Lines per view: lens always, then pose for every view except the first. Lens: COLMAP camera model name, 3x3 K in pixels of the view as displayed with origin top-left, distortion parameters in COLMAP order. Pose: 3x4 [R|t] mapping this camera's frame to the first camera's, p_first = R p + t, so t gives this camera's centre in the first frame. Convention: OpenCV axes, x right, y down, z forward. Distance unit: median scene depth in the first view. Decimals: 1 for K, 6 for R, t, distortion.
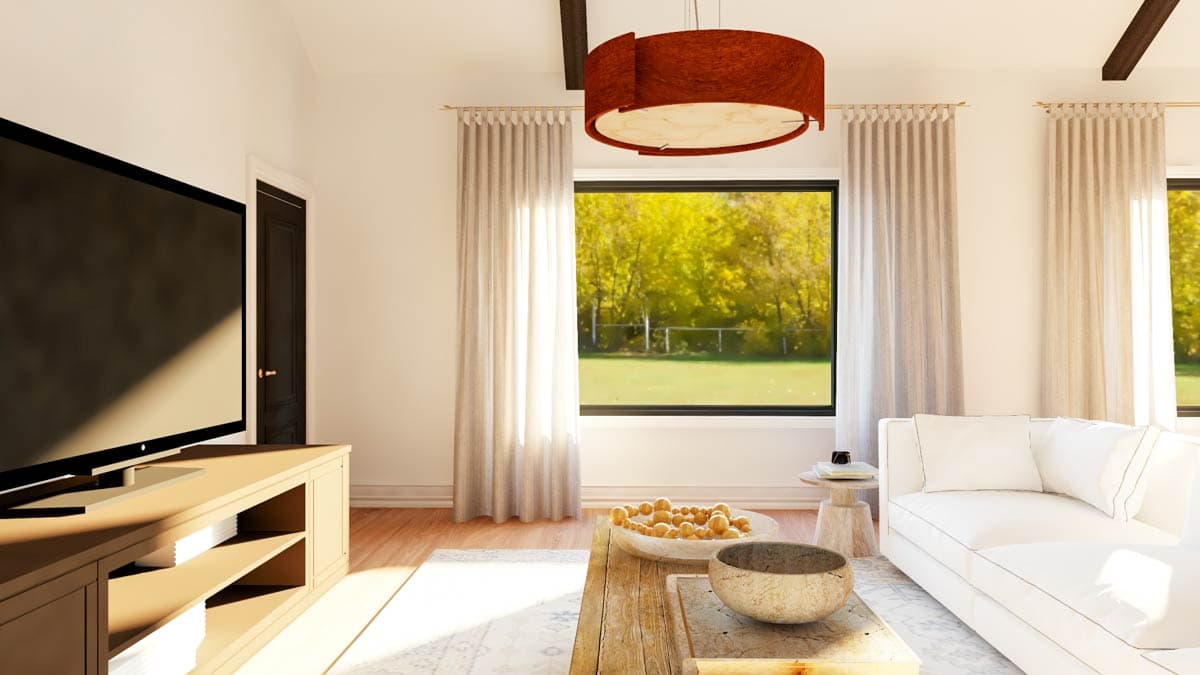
lens RADIAL K [[858.3, 0, 600.0], [0, 858.3, 337.5], [0, 0, 1]] dist [-0.003717, -0.001193]
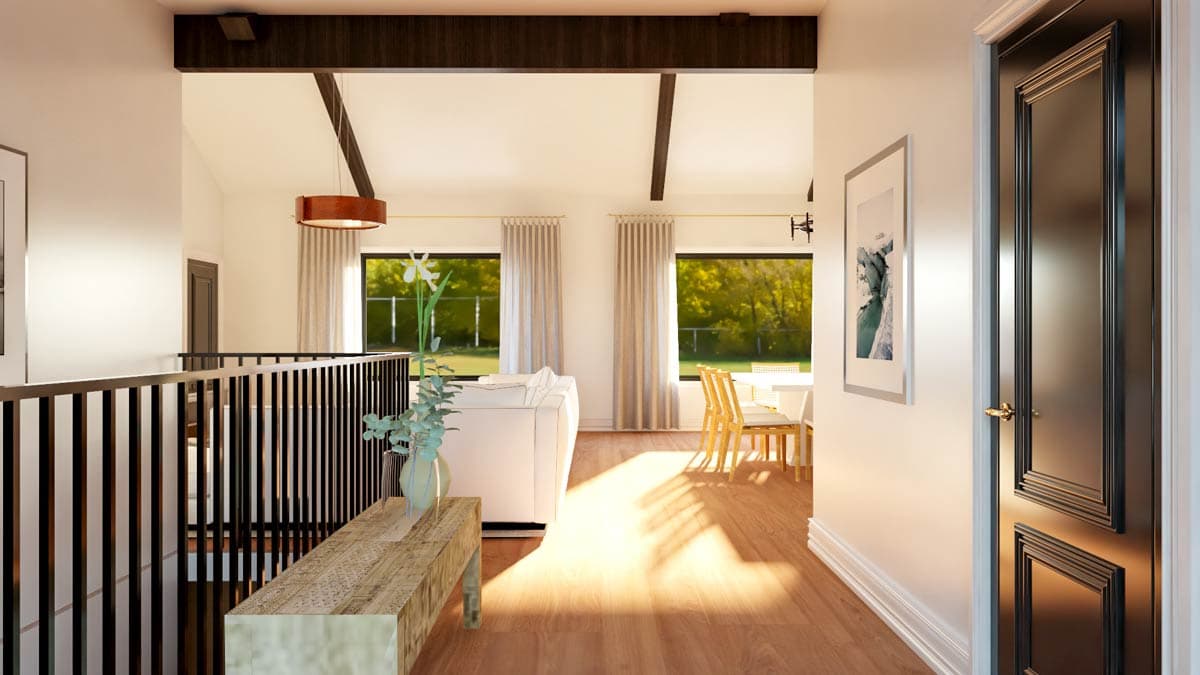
lens RADIAL K [[858.3, 0, 600.0], [0, 858.3, 337.5], [0, 0, 1]] dist [-0.003717, -0.001193]
pose [[0.999631, 0.004186, 0.026840, 0.453152], [-0.004198, 0.999991, 0.000390, 0.001236], [-0.026839, -0.000502, 0.999640, -0.926498]]
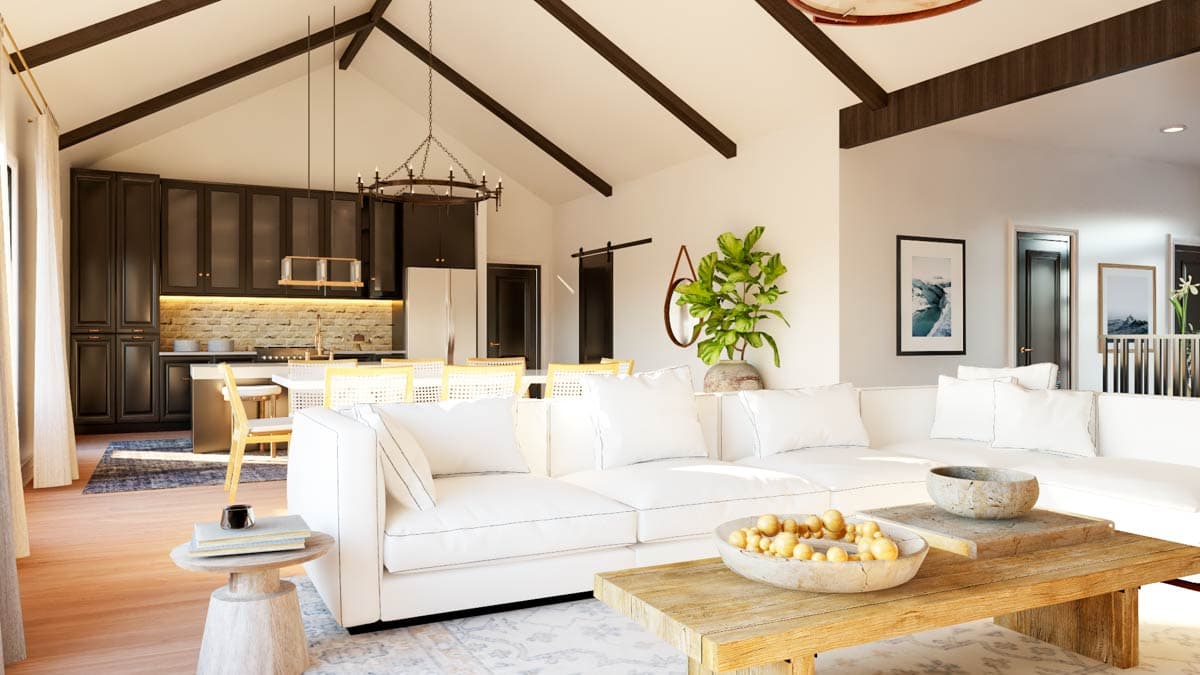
lens RADIAL K [[858.3, 0, 600.0], [0, 858.3, 337.5], [0, 0, 1]] dist [-0.003717, -0.001193]
pose [[-0.466446, -0.000940, 0.884549, -0.257158], [0.002694, 0.999993, 0.002483, 0.013760], [-0.884546, 0.003541, -0.466440, 0.789210]]
